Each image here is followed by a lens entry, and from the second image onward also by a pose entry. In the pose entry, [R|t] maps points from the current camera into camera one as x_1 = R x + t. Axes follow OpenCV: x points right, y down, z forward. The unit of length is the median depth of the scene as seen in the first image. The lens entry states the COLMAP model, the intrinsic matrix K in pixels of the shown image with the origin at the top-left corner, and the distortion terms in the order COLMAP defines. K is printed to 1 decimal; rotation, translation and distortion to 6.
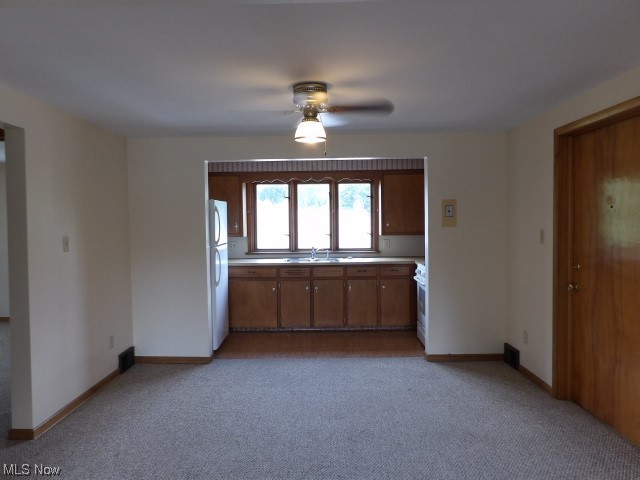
lens RADIAL K [[453.8, 0, 318.3], [0, 453.8, 239.2], [0, 0, 1]] dist [-0.036542, 0.040944]
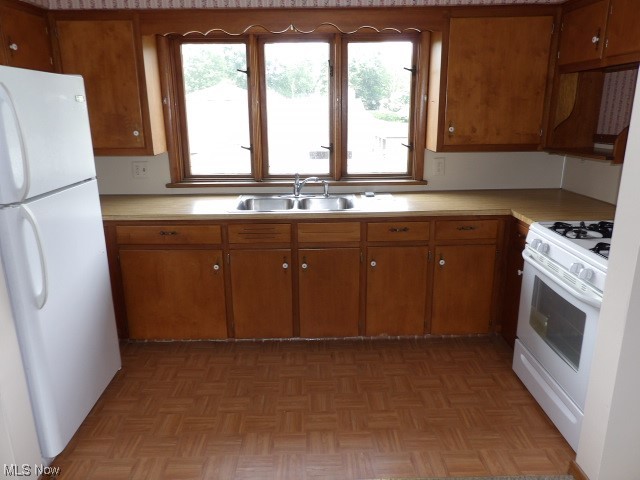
lens RADIAL K [[453.8, 0, 318.3], [0, 453.8, 239.2], [0, 0, 1]] dist [-0.036542, 0.040944]
pose [[0.999663, -0.005980, 0.025270, -0.001161], [-0.000105, 0.972177, 0.234246, -0.032268], [-0.025967, -0.234169, 0.971849, 0.525934]]
